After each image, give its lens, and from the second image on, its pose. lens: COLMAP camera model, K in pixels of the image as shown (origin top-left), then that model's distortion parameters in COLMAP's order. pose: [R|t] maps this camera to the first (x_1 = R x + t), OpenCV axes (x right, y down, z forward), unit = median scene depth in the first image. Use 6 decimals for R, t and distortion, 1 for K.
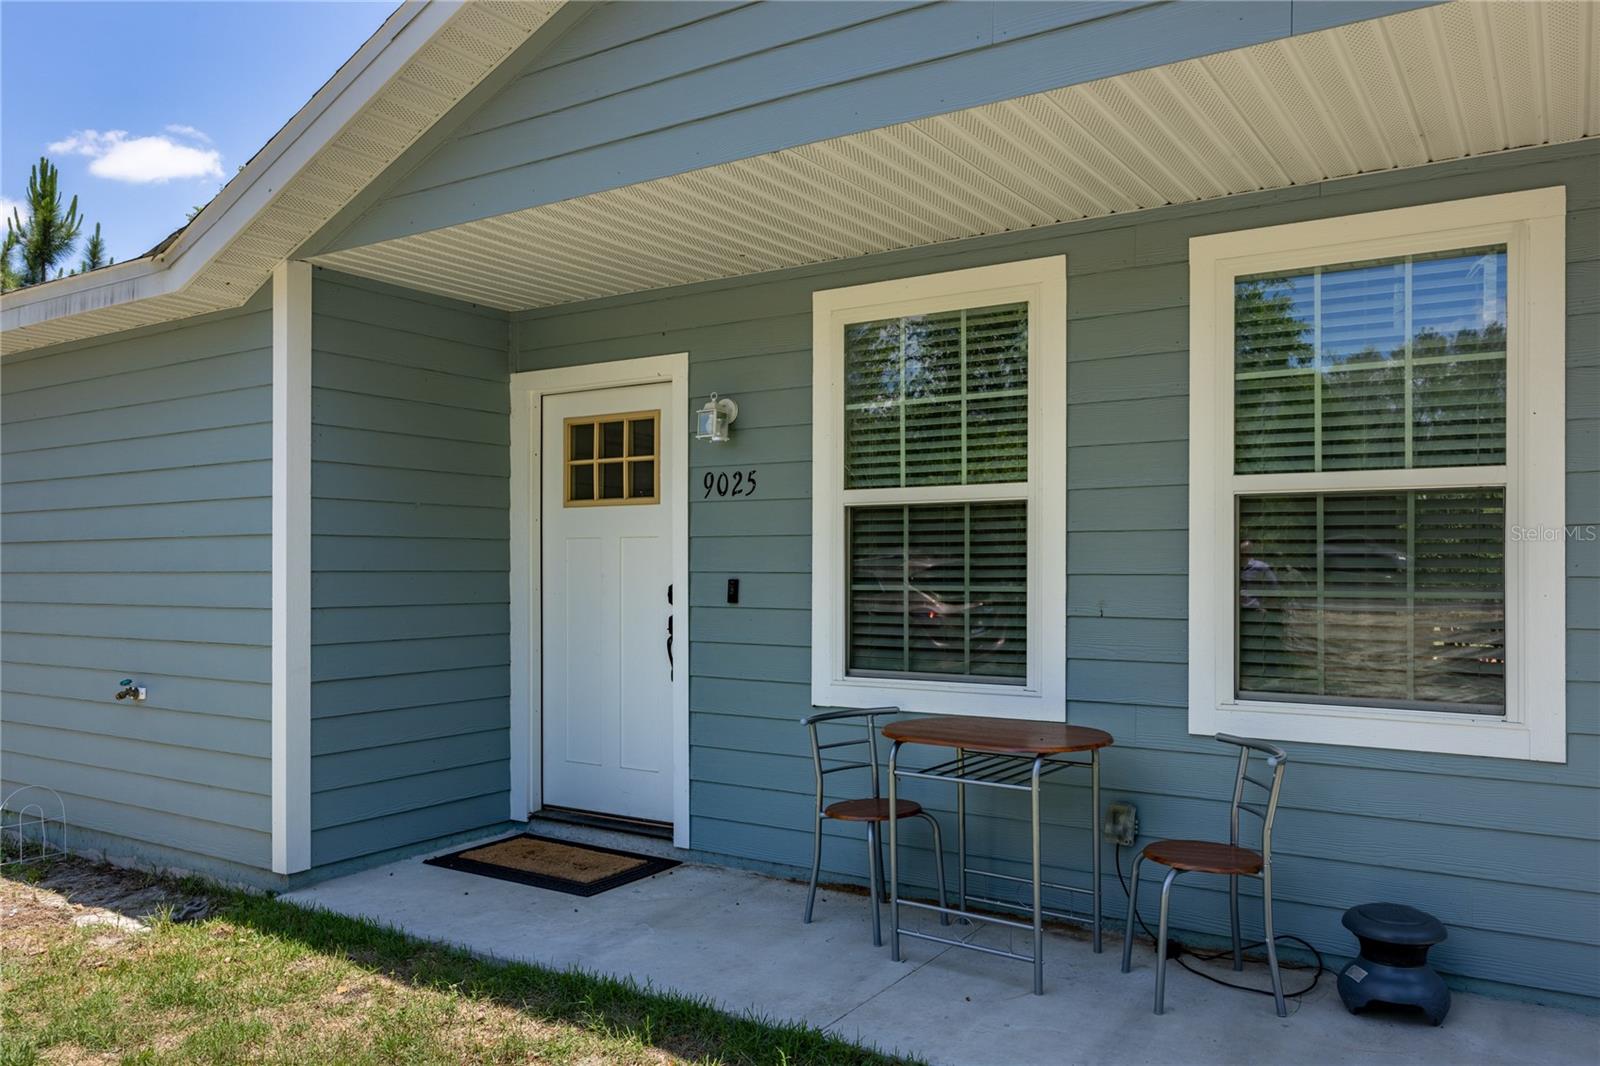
lens RADIAL K [[1232.5, 0, 798.3], [0, 1232.5, 554.8], [0, 0, 1]] dist [-0.003253, -0.000849]
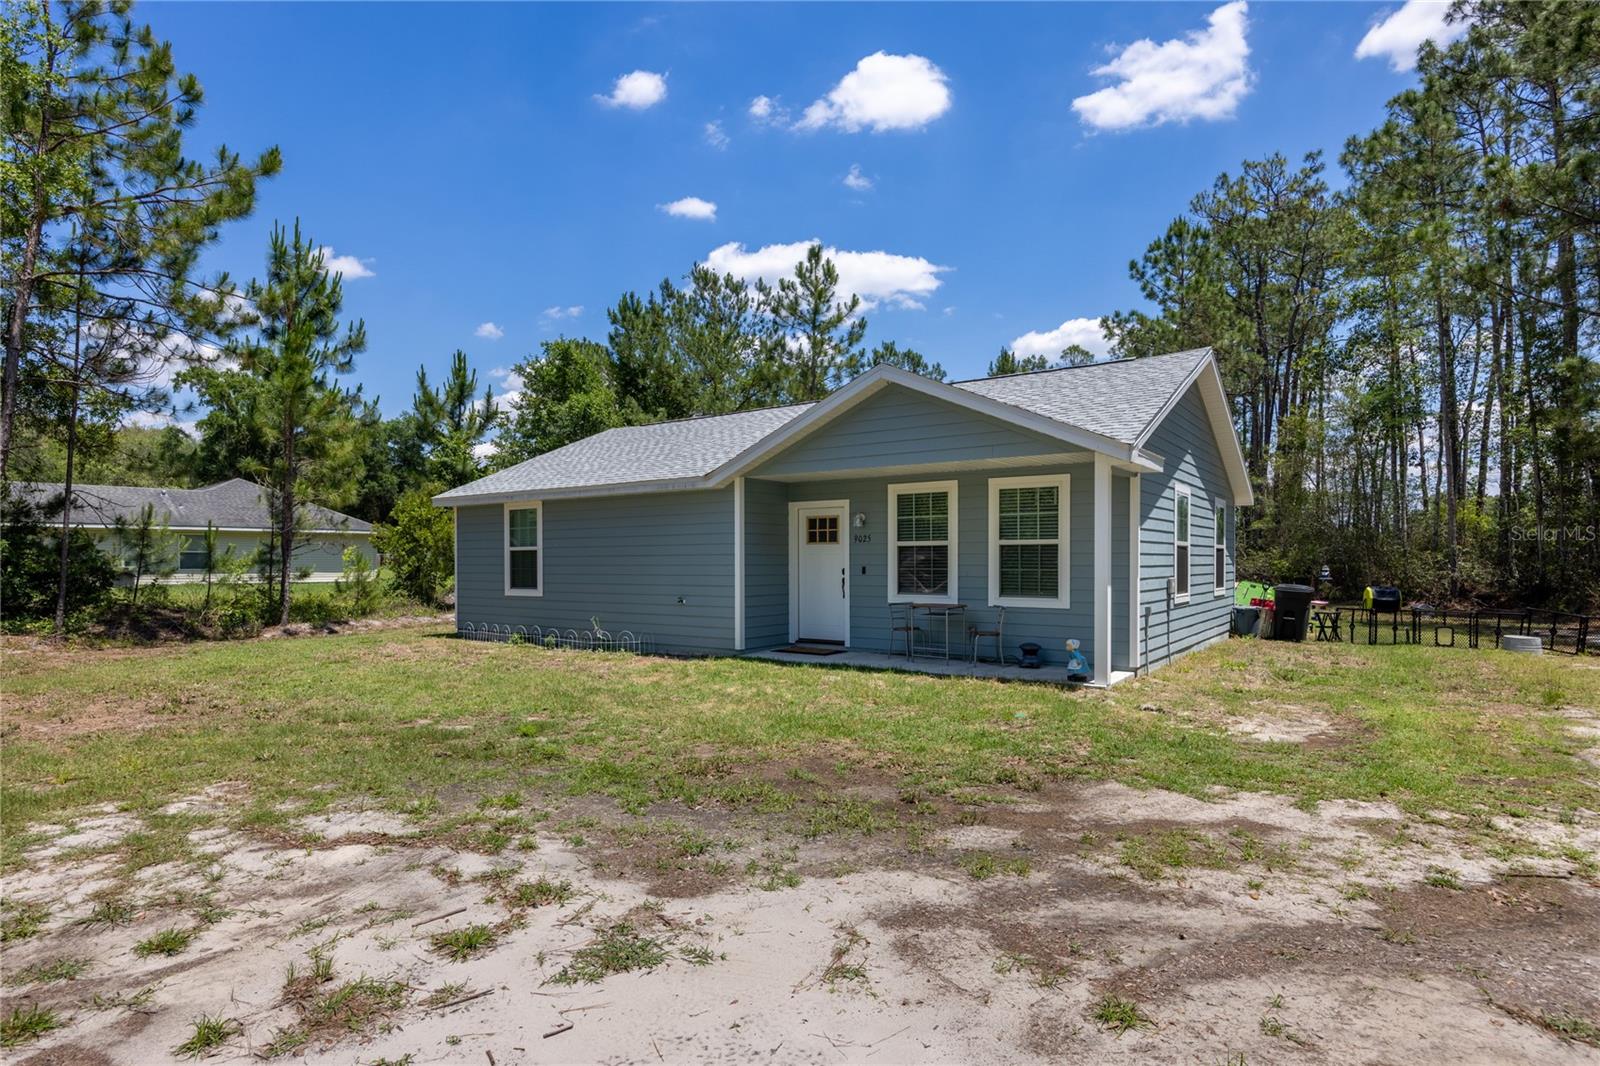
lens RADIAL K [[858.3, 0, 803.3], [0, 858.3, 556.7], [0, 0, 1]] dist [0.005491, -0.001044]
pose [[0.999346, -0.007296, -0.035403, -0.135237], [0.007661, 0.999919, 0.010188, -0.033562], [0.035326, -0.010452, 0.999321, -1.371777]]
